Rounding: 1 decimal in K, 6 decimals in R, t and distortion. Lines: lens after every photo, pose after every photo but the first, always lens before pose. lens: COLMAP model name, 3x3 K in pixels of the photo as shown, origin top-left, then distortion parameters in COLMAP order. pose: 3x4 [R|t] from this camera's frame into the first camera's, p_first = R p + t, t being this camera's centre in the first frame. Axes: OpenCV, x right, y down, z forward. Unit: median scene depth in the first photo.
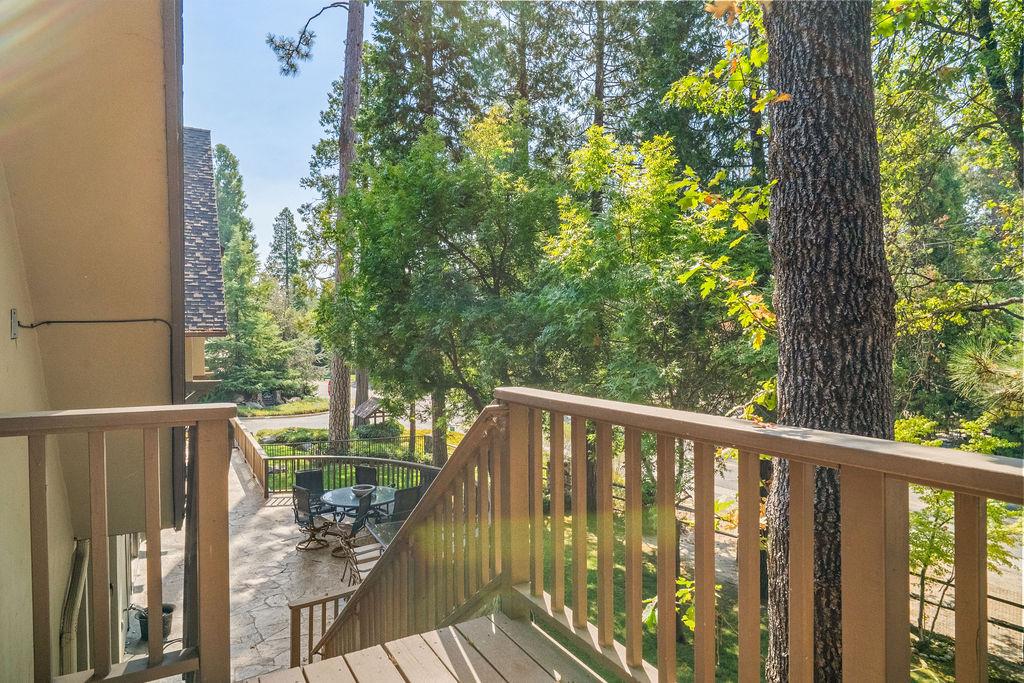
lens RADIAL K [[592.8, 0, 525.6], [0, 592.8, 338.5], [0, 0, 1]] dist [-0.001943, -0.000230]
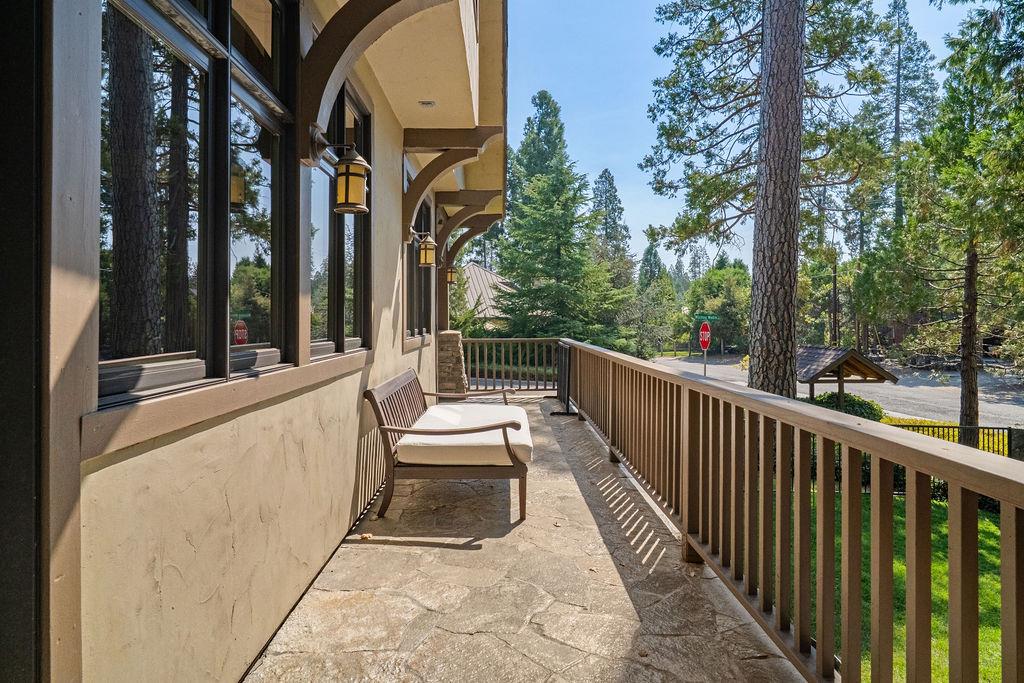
lens RADIAL K [[605.6, 0, 512.0], [0, 605.6, 341.5], [0, 0, 1]] dist [-0.001549, 0.000439]
pose [[0.867607, 0.024743, -0.496635, -0.146471], [-0.015437, 0.999620, 0.022835, 0.057413], [0.497011, -0.012146, 0.867659, 0.286179]]
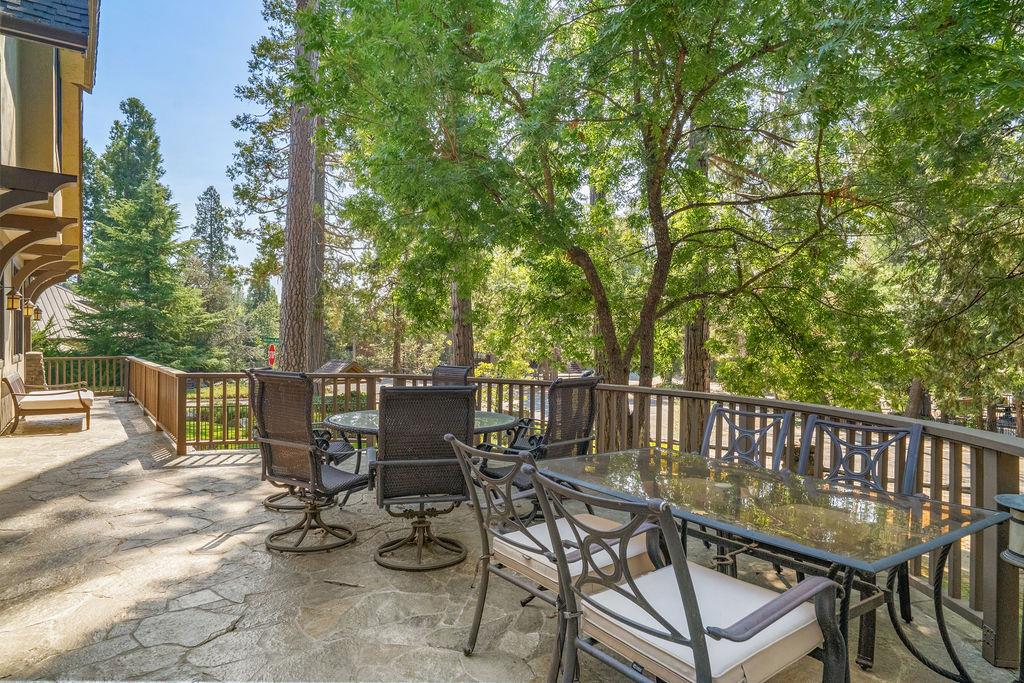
lens RADIAL K [[605.6, 0, 512.0], [0, 605.6, 341.5], [0, 0, 1]] dist [-0.001549, 0.000439]
pose [[0.996602, 0.008892, 0.081886, -0.065914], [-0.007461, 0.999814, -0.017758, 0.057246], [-0.082029, 0.017087, 0.996483, 0.152633]]
